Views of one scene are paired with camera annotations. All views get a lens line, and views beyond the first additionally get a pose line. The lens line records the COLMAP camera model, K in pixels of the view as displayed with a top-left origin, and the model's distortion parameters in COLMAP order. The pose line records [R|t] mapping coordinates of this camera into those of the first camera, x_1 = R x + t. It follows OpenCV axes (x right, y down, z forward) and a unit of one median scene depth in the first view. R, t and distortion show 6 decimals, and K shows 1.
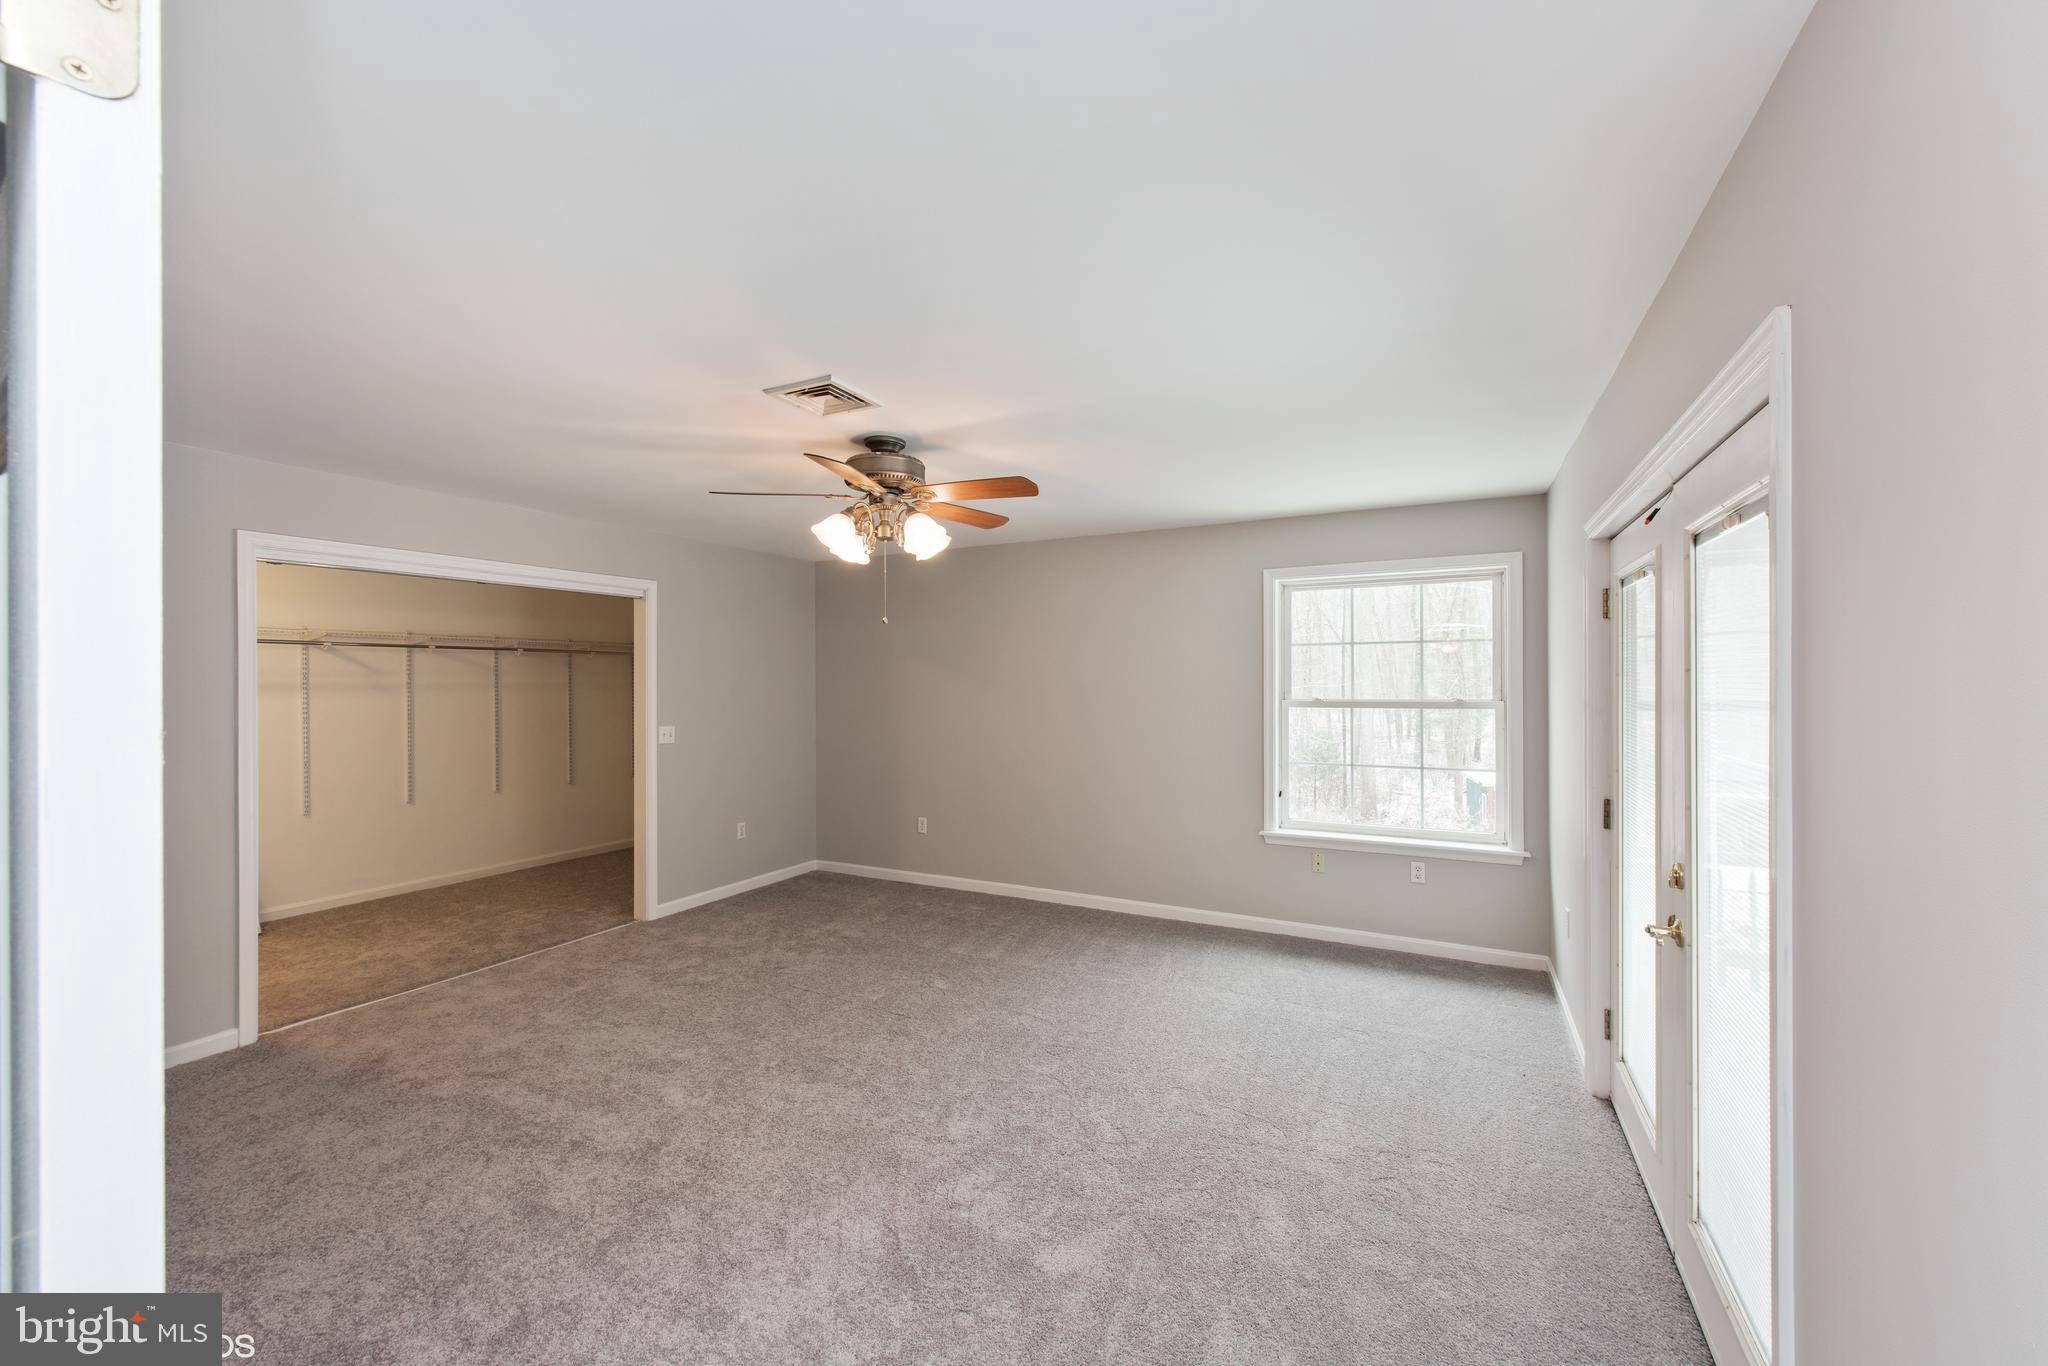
lens RADIAL K [[792.6, 0, 1018.8], [0, 792.6, 685.9], [0, 0, 1]] dist [0.010161, -0.002381]
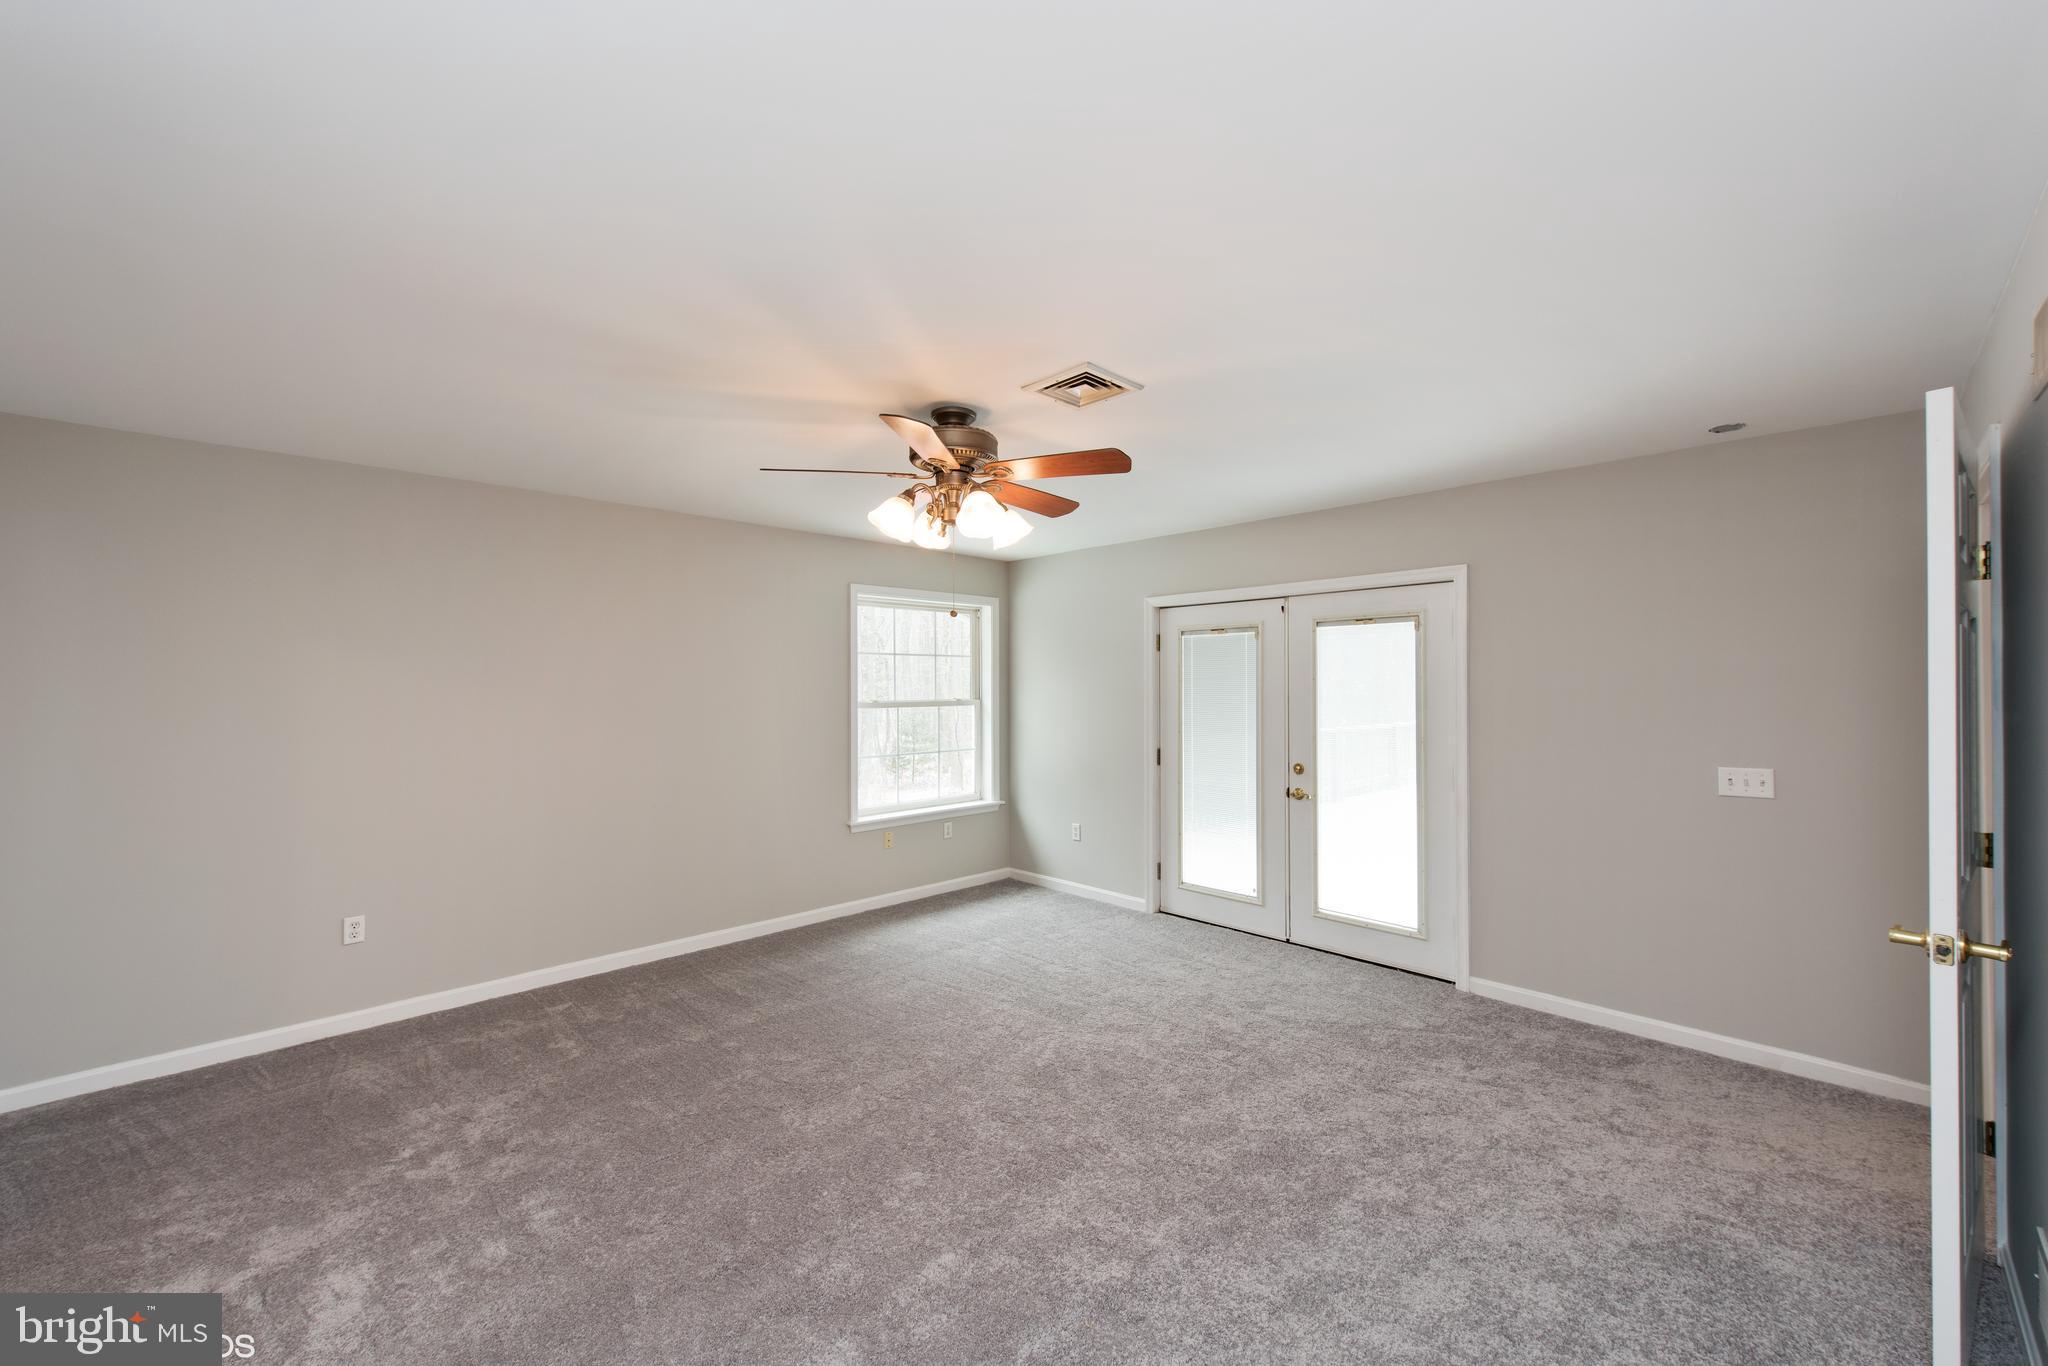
lens RADIAL K [[792.6, 0, 1023.4], [0, 792.6, 693.2], [0, 0, 1]] dist [0.010161, -0.002381]
pose [[0.305053, 0.003305, 0.952330, -0.660335], [0.016869, 0.999818, -0.008873, 0.019849], [-0.952186, 0.018772, 0.304942, 0.440801]]
